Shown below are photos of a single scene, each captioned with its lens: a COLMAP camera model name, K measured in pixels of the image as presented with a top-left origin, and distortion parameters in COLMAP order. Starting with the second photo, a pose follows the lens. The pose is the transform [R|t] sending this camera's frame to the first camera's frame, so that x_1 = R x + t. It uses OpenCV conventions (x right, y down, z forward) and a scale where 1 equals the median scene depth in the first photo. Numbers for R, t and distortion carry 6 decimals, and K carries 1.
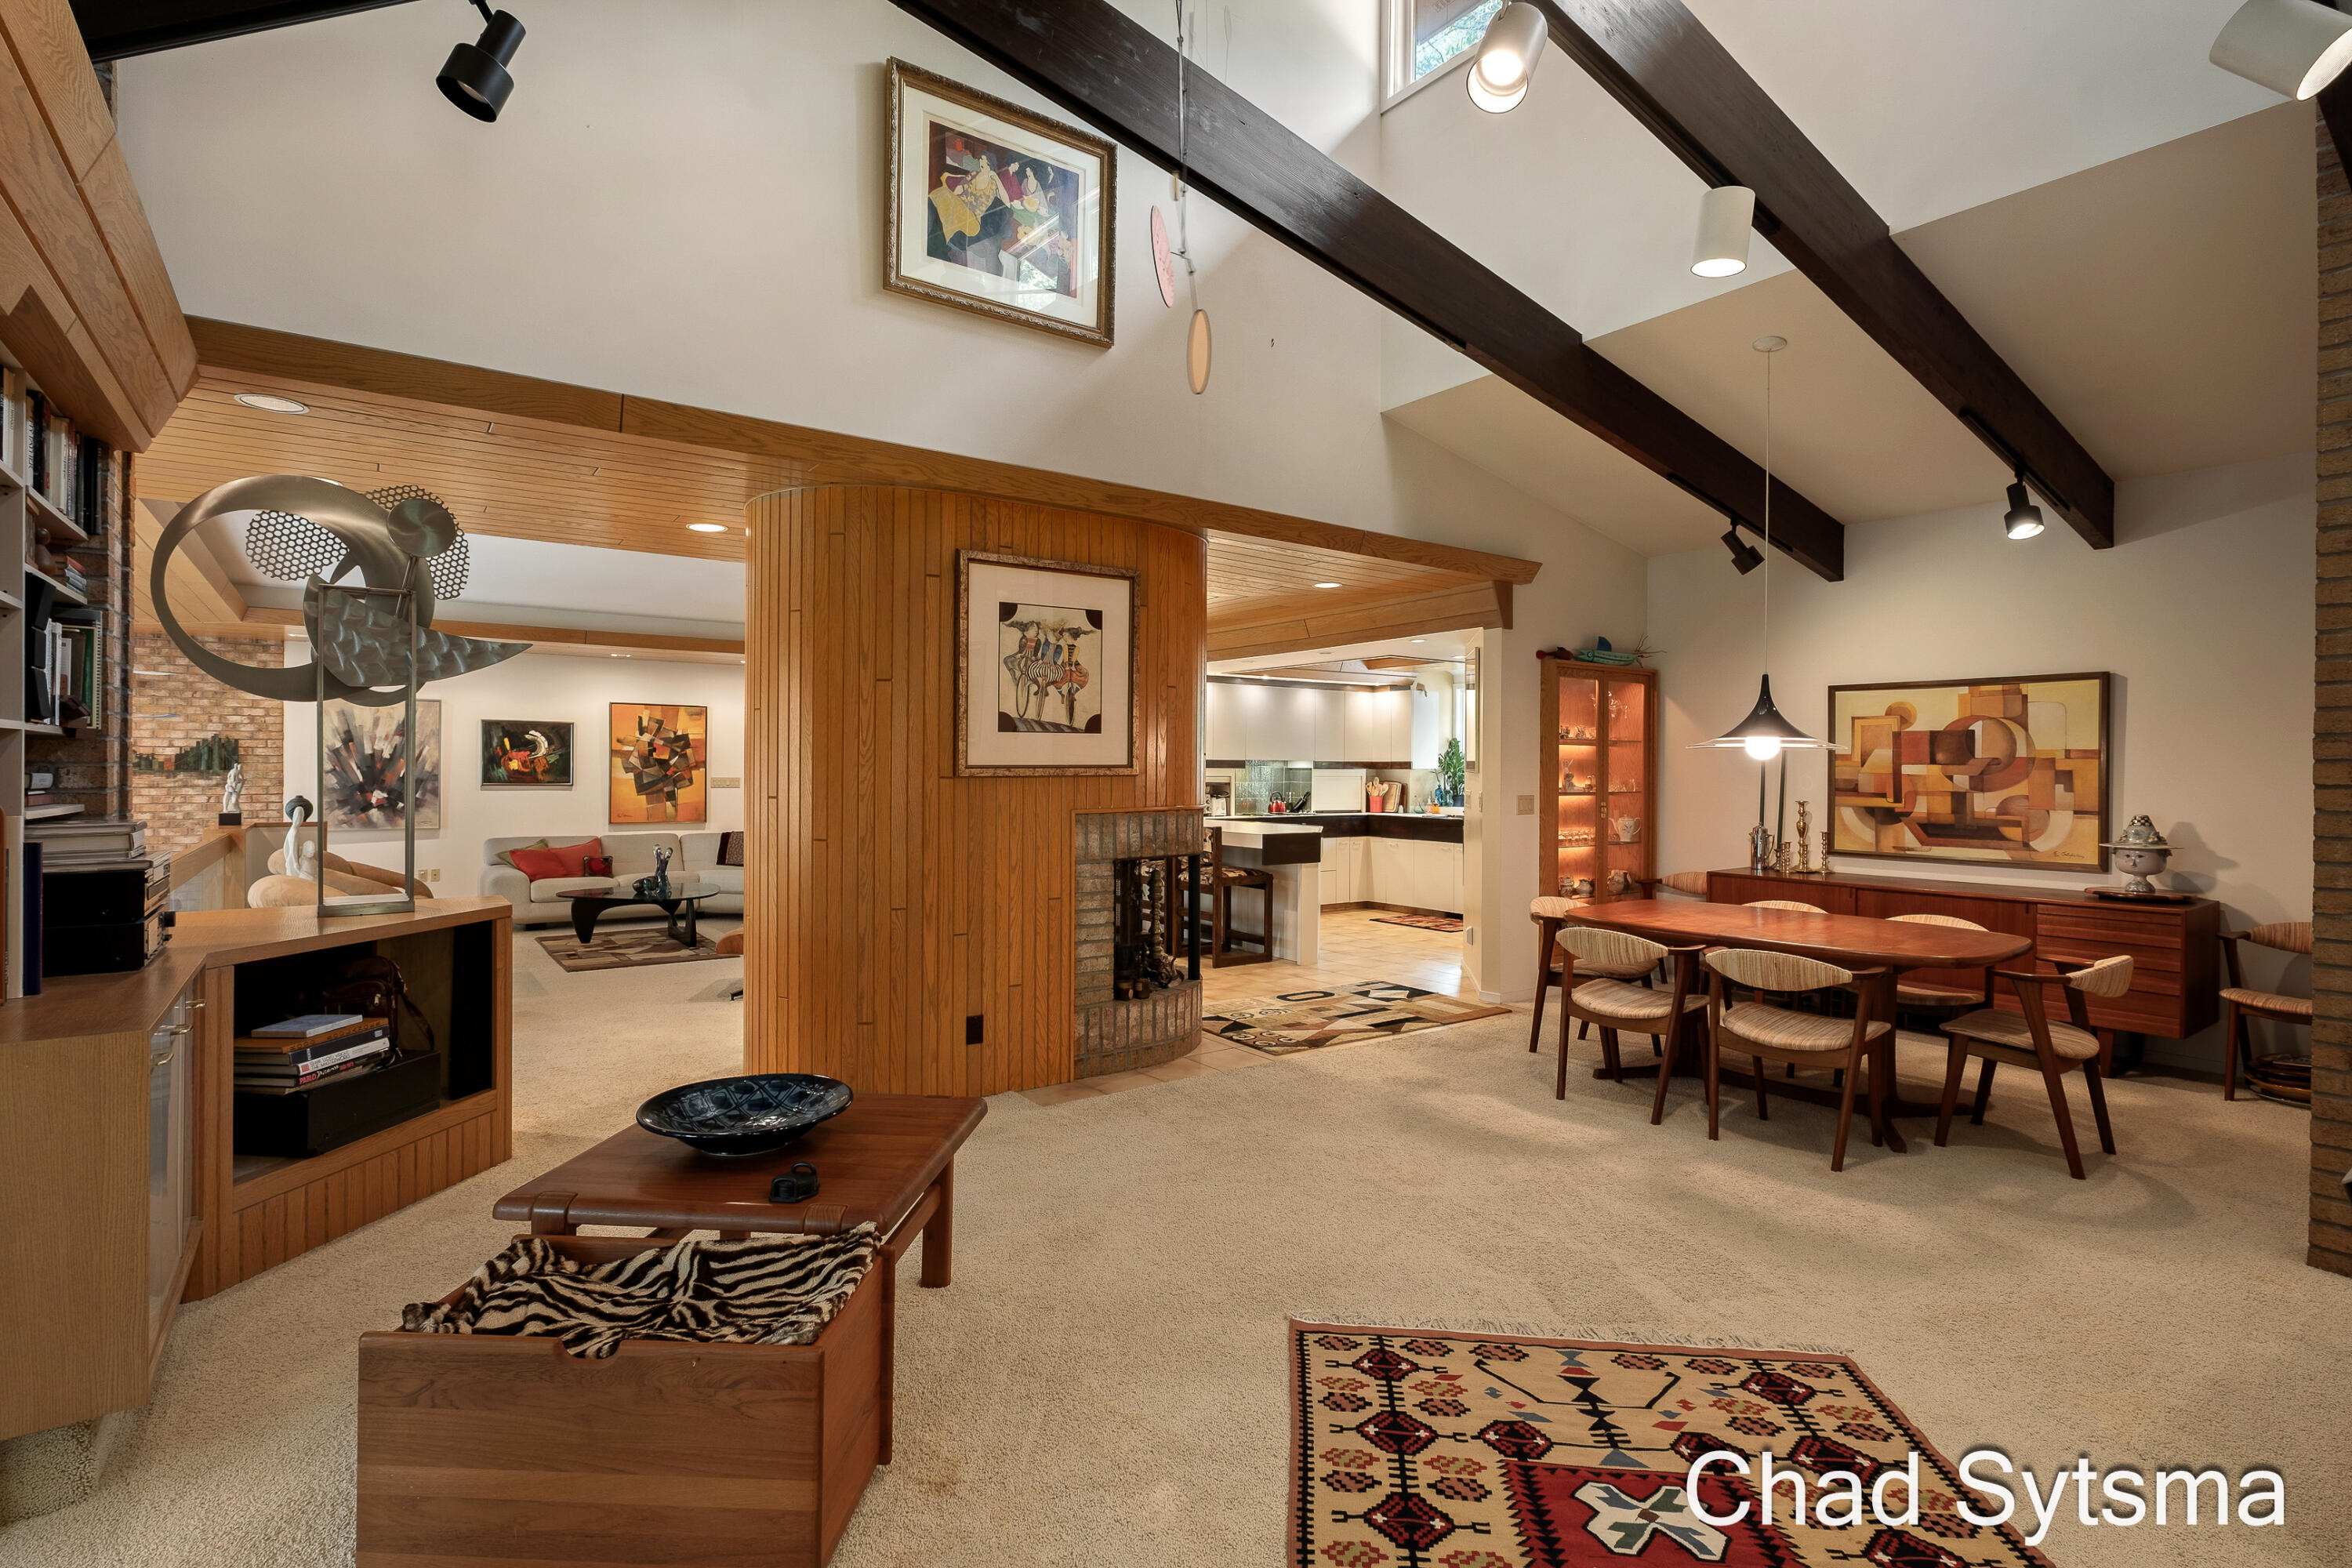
lens RADIAL K [[1128.0, 0, 1172.9], [0, 1128.0, 772.1], [0, 0, 1]] dist [0.000494, -0.002075]
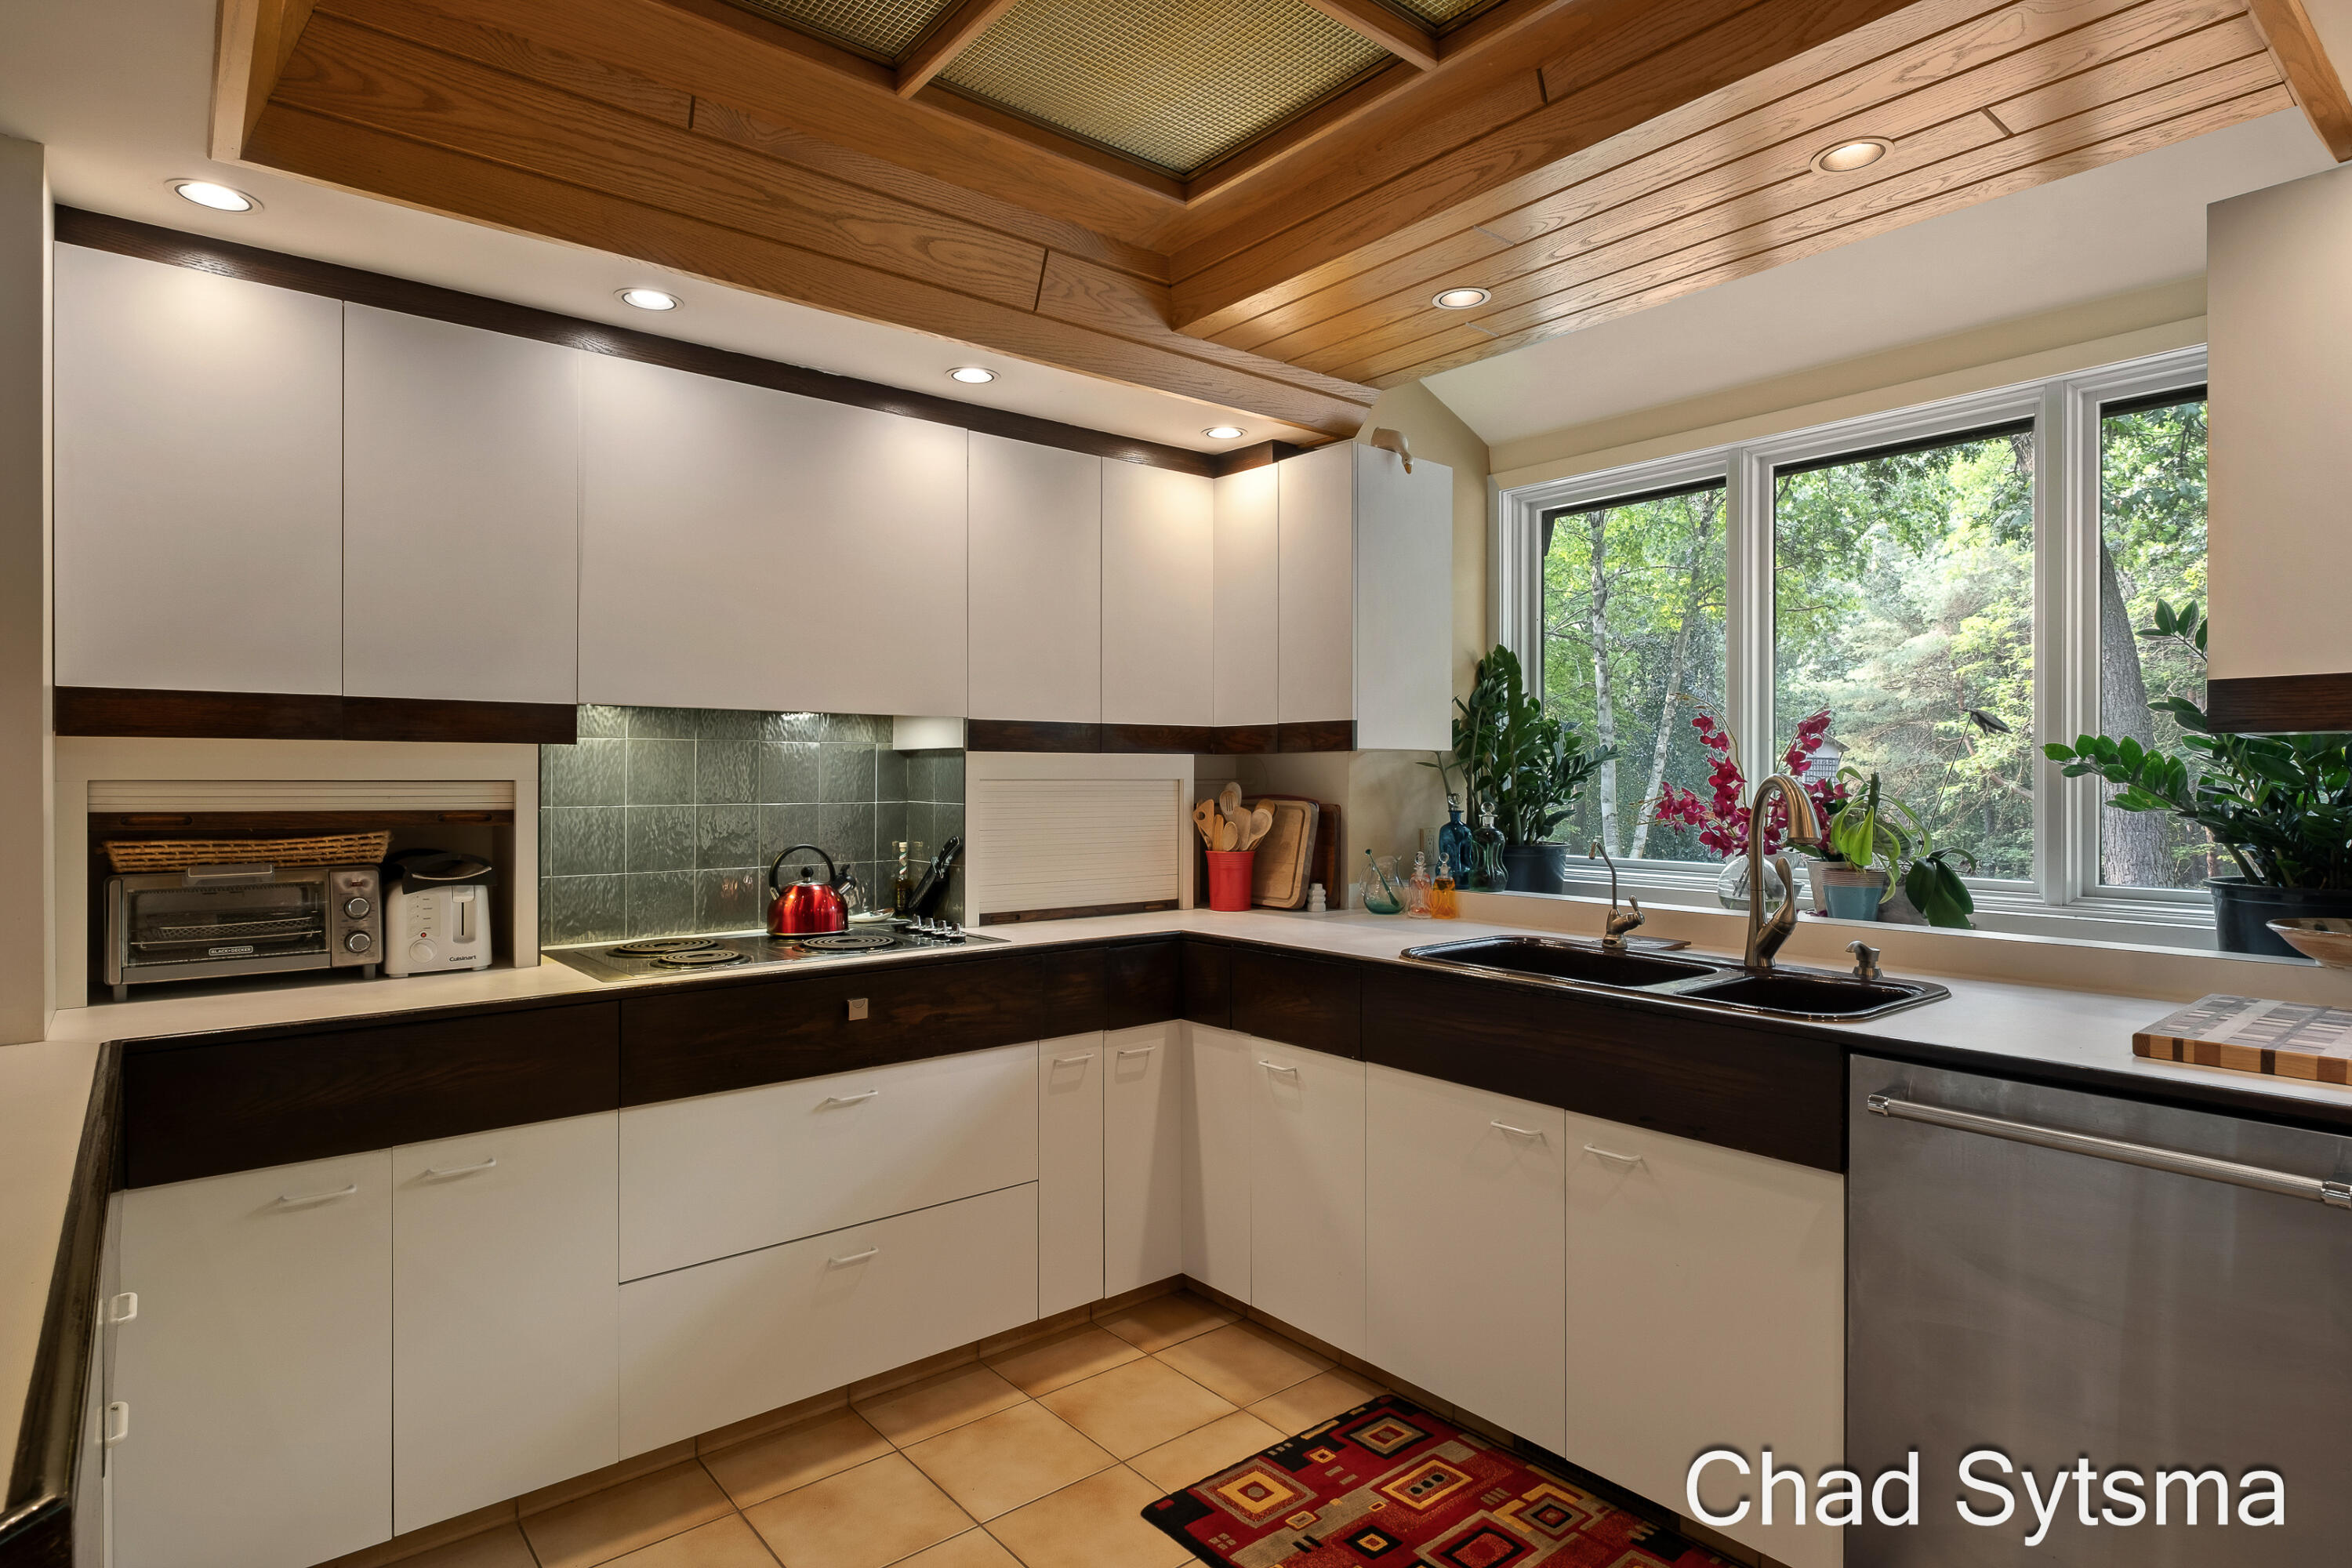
lens RADIAL K [[1228.9, 0, 1156.0], [0, 1228.9, 781.8], [0, 0, 1]] dist [0.000477, -0.001890]
pose [[0.998167, -0.005252, 0.060299, 0.151677], [0.005237, 0.999986, 0.000417, 0.004264], [-0.060301, -0.000101, 0.998180, 0.736050]]
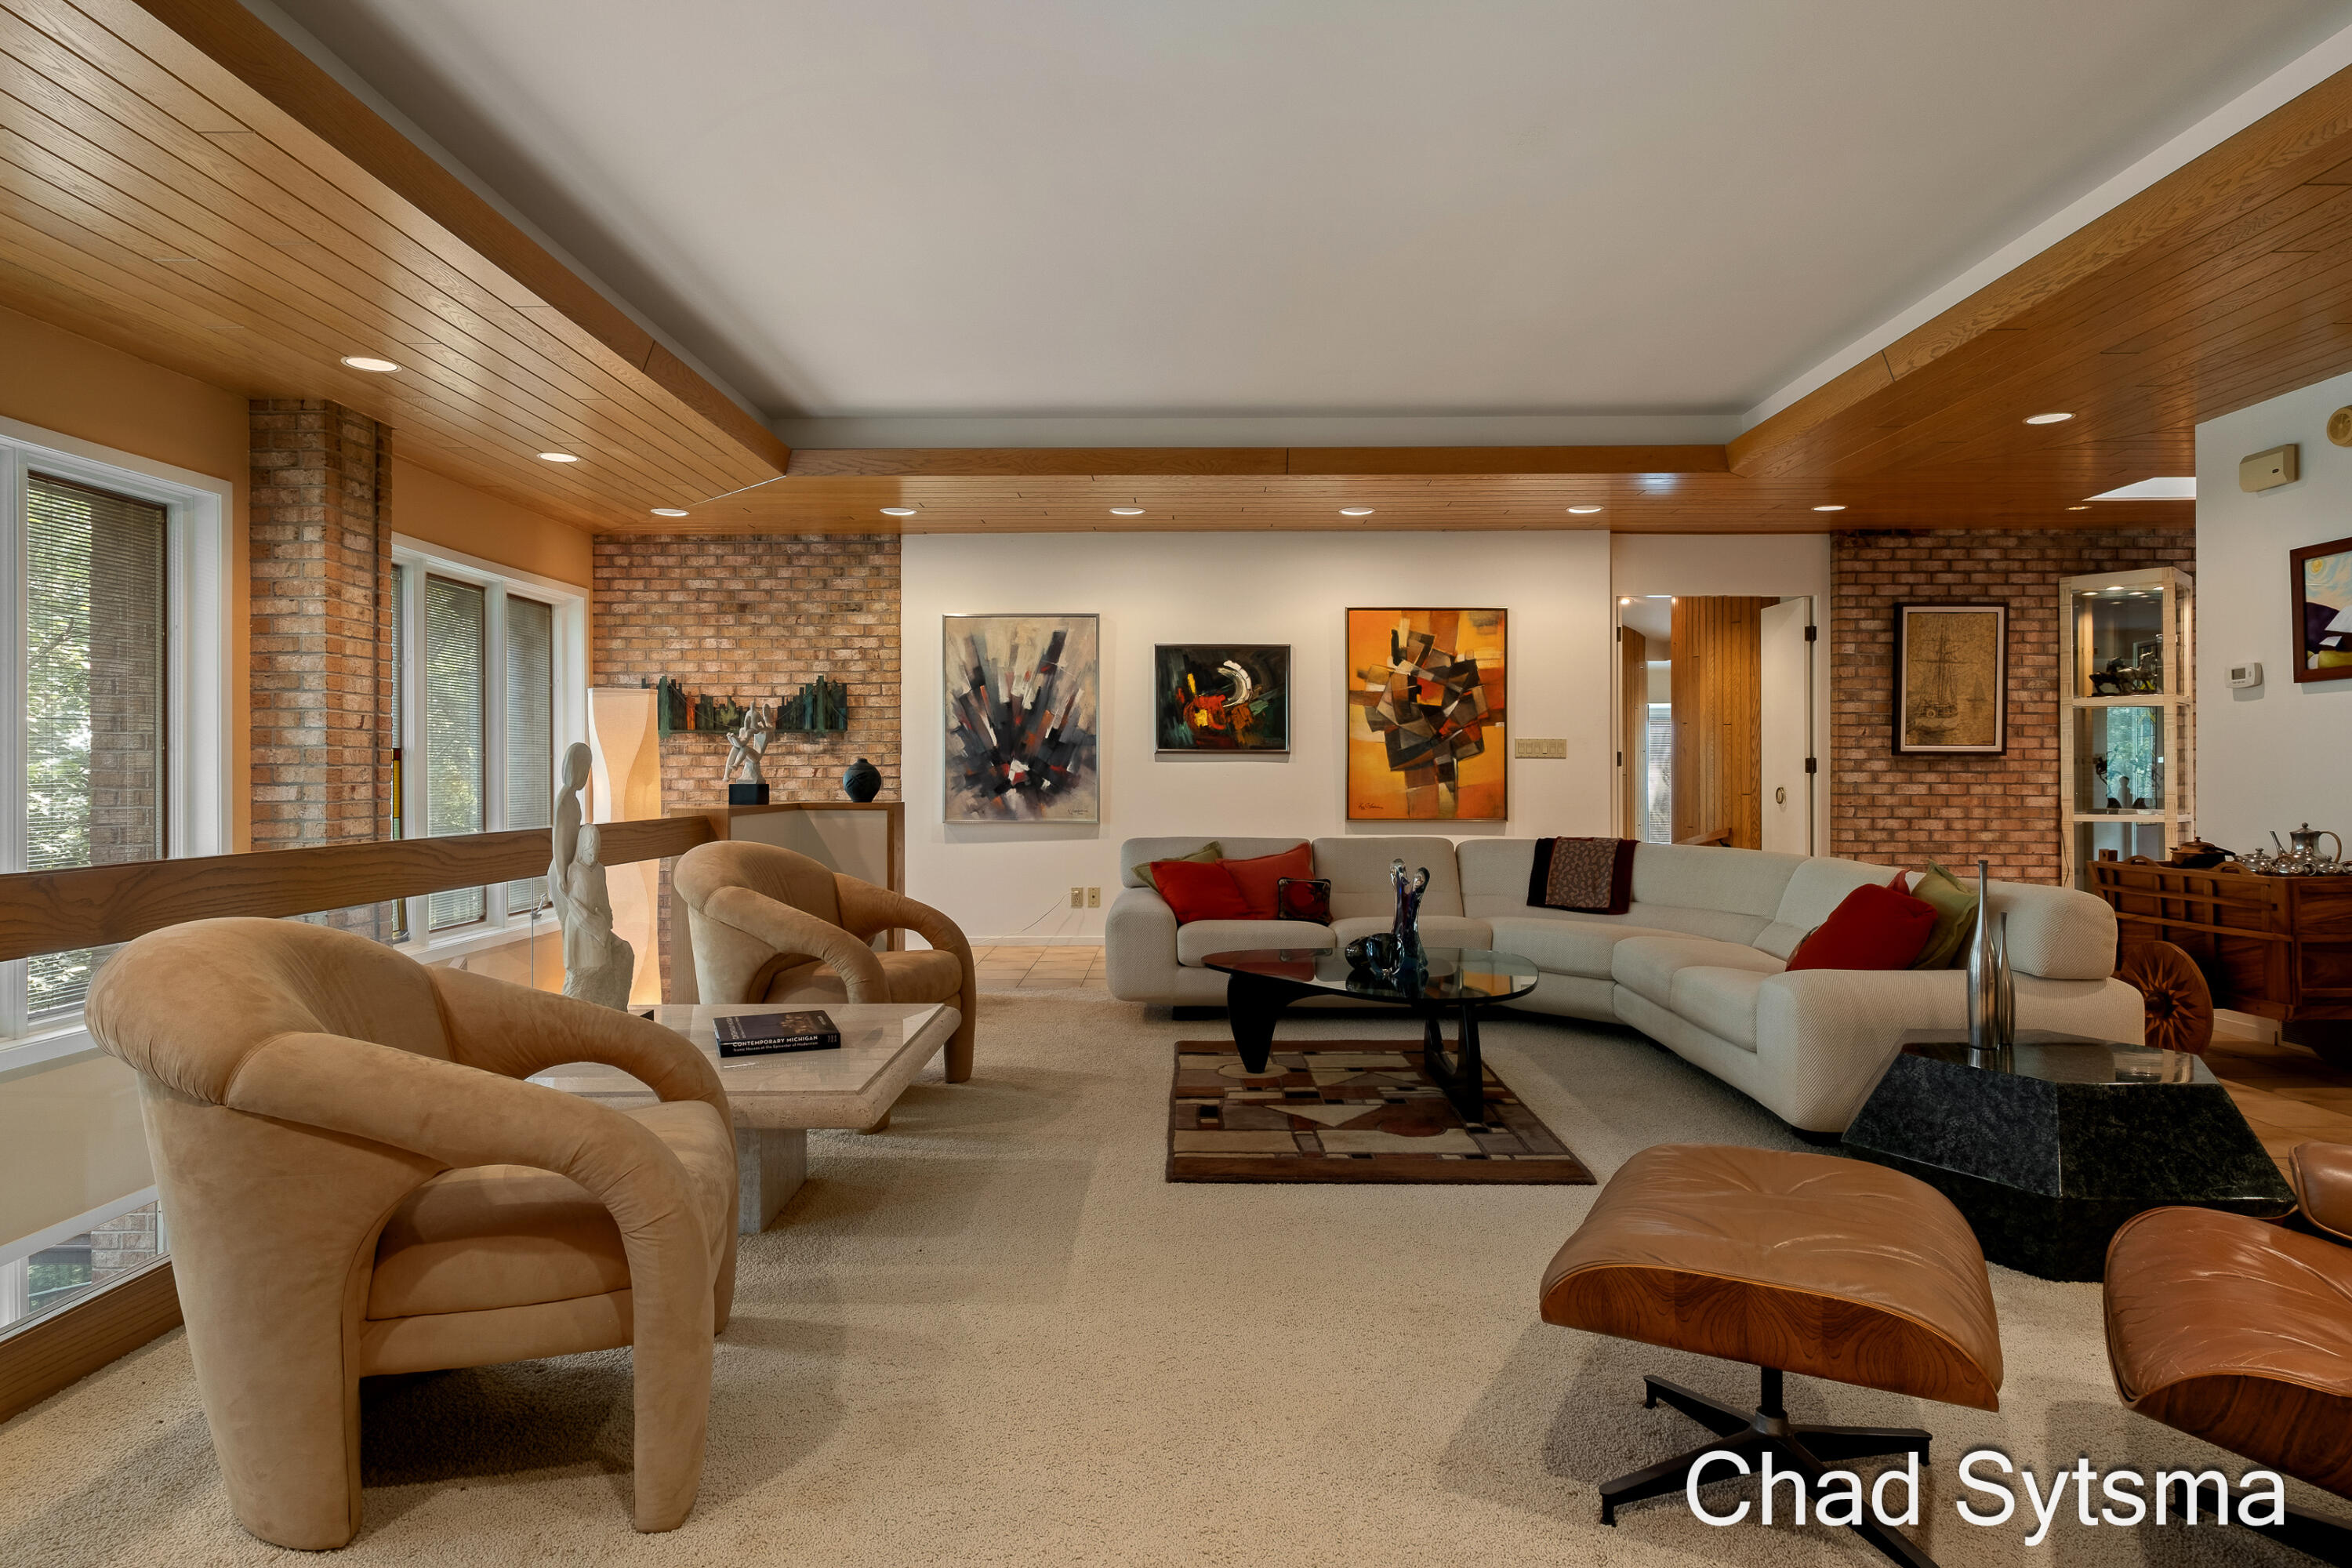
lens RADIAL K [[1327.8, 0, 1176.3], [0, 1327.8, 783.5], [0, 0, 1]] dist [0.002458, -0.001006]
pose [[0.803849, -0.001207, -0.594833, -0.179277], [0.004138, 0.999985, 0.003563, 0.026285], [0.594820, -0.005325, 0.803842, 0.434686]]
